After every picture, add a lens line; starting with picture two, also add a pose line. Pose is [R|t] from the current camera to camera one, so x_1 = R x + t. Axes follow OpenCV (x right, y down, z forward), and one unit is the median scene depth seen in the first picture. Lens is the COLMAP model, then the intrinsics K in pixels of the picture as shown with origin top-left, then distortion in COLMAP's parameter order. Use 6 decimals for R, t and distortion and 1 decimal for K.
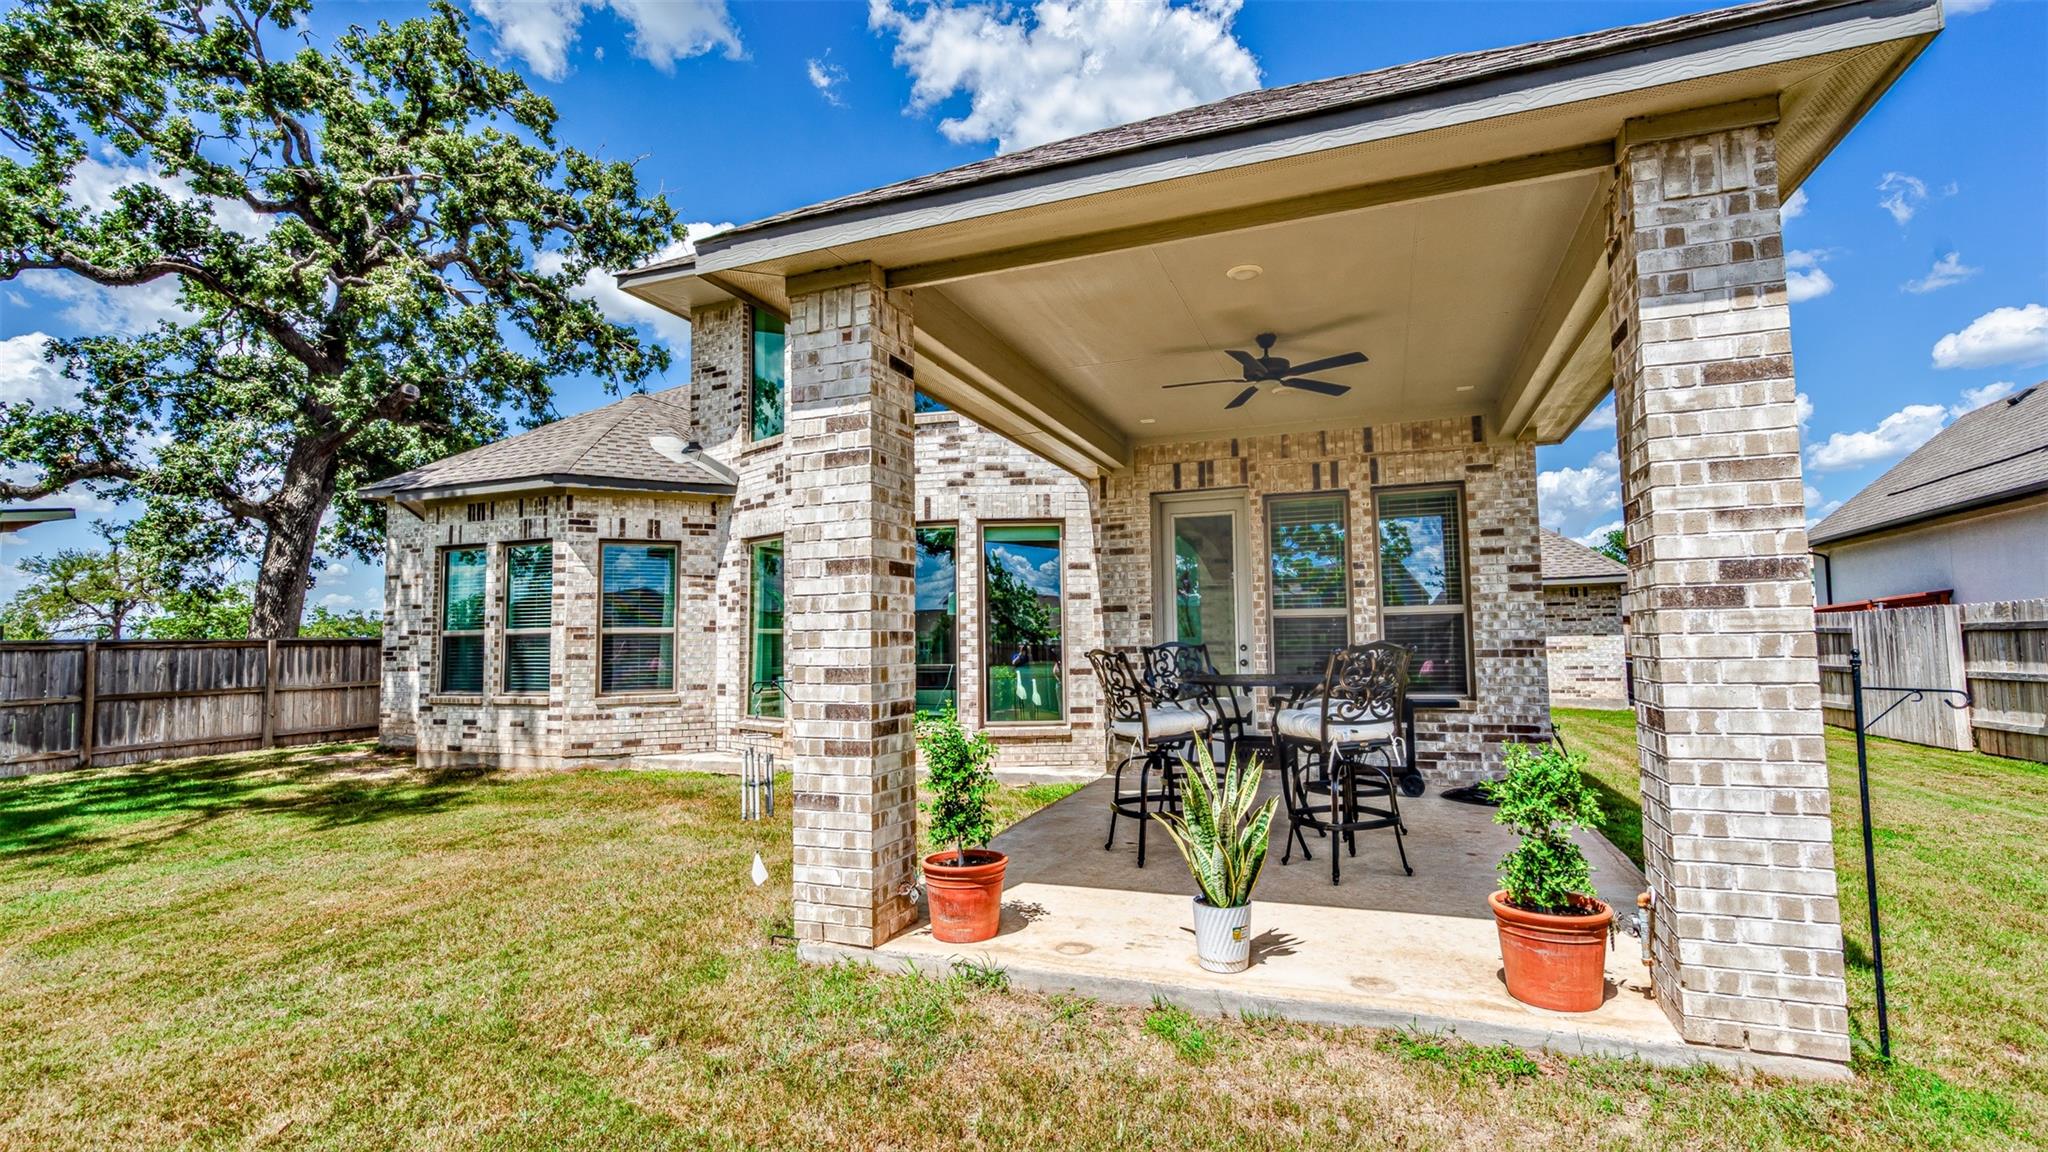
lens RADIAL K [[918.5, 0, 1026.2], [0, 918.5, 578.4], [0, 0, 1]] dist [0.001378, 0.000369]
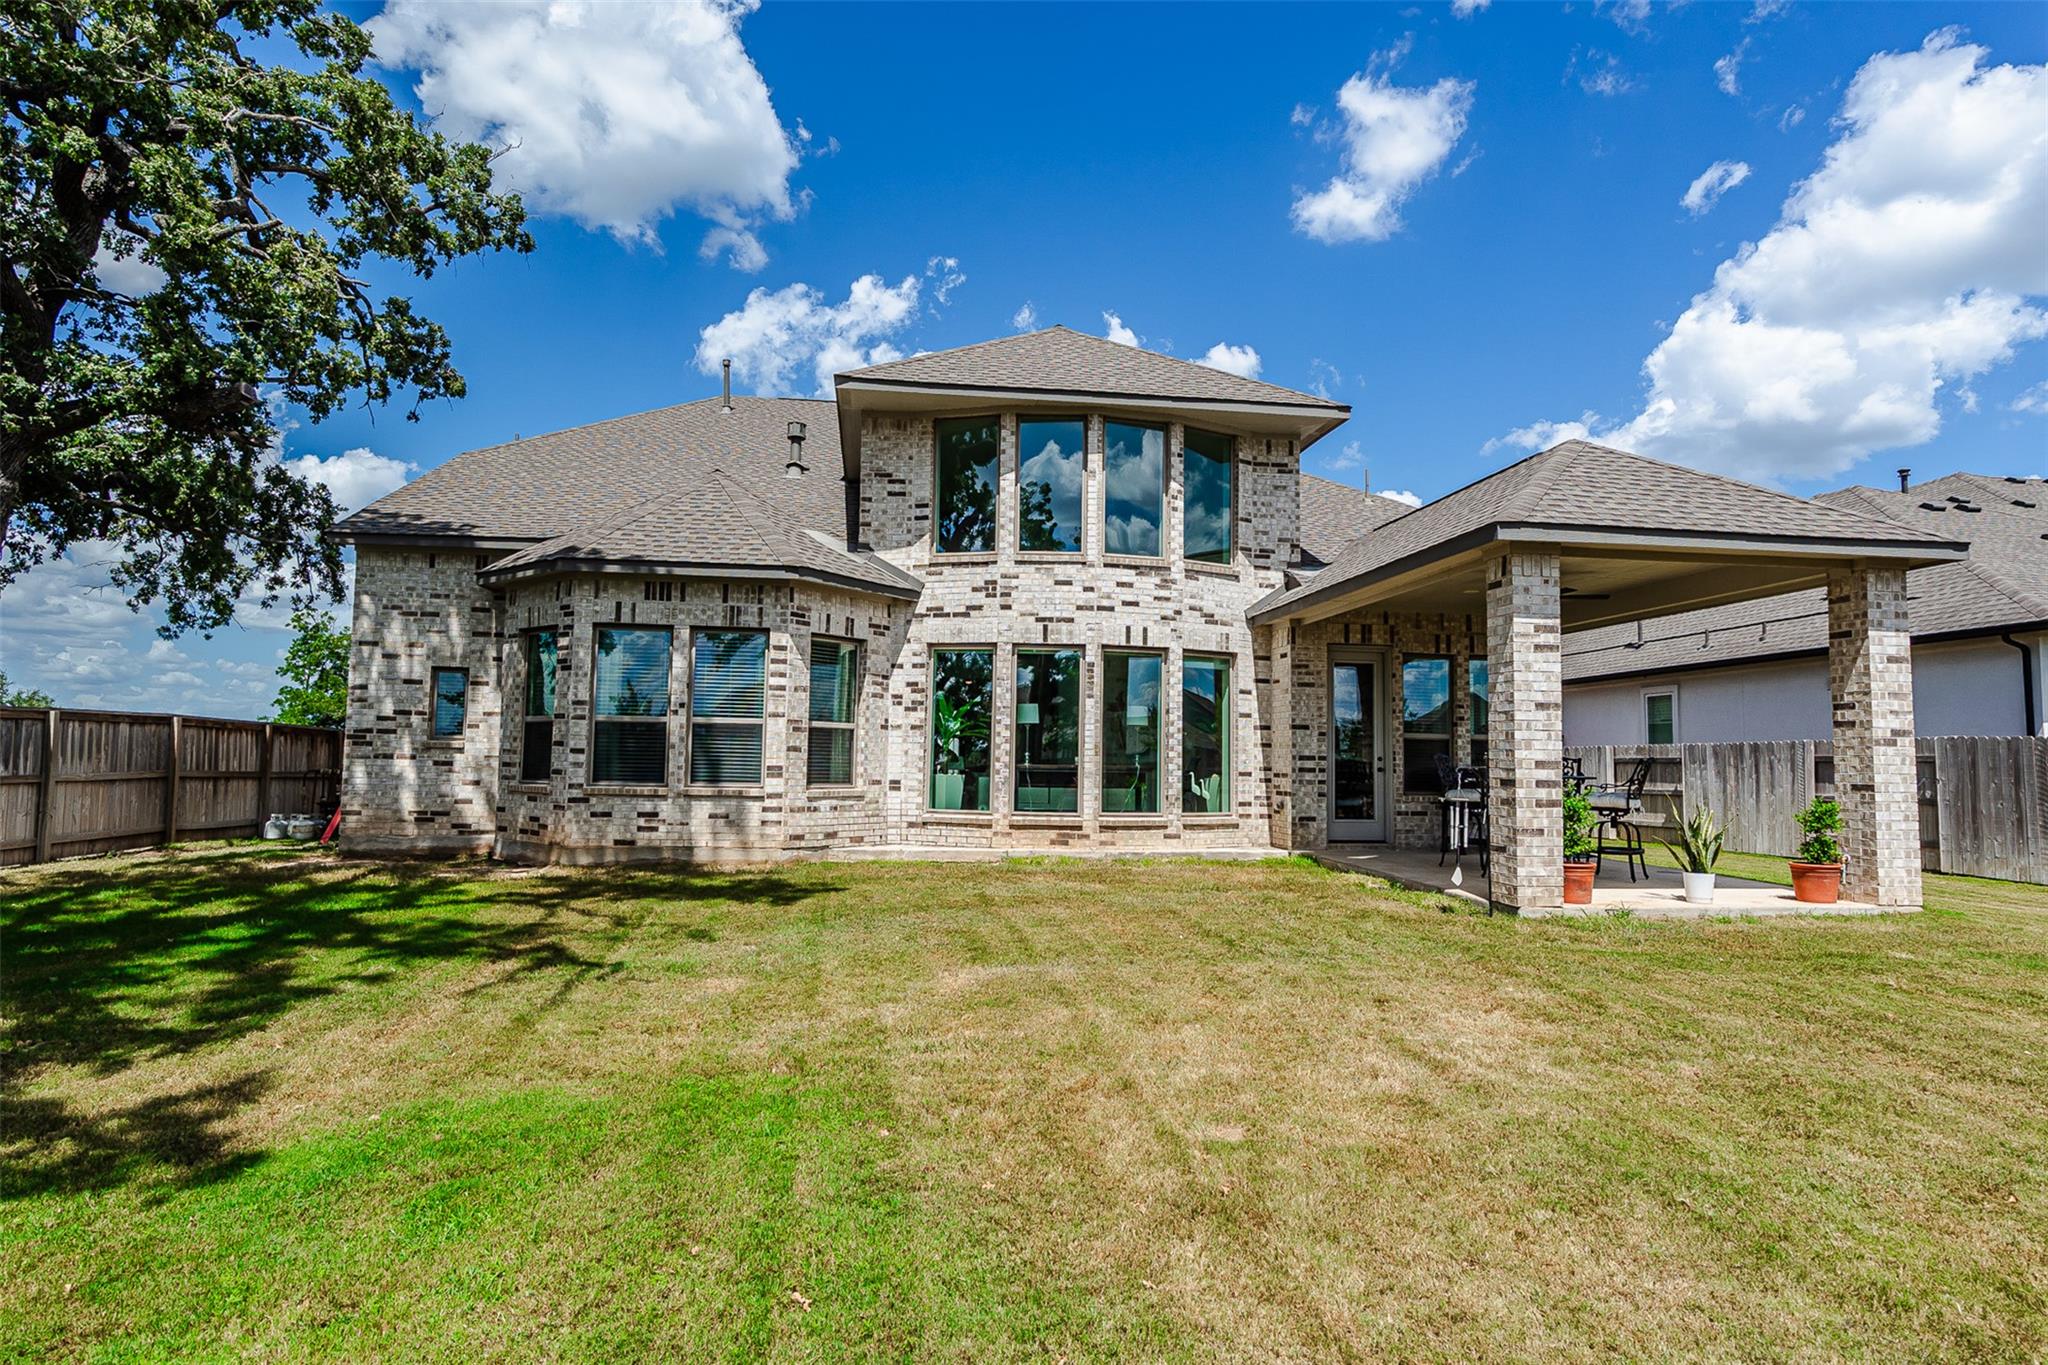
lens RADIAL K [[1095.1, 0, 1022.8], [0, 1095.1, 686.5], [0, 0, 1]] dist [0.002127, 0.001743]
pose [[0.875064, 0.061835, 0.480042, -0.849315], [-0.063427, 0.997903, -0.012920, 0.016639], [-0.479834, -0.019142, 0.877151, -0.169769]]
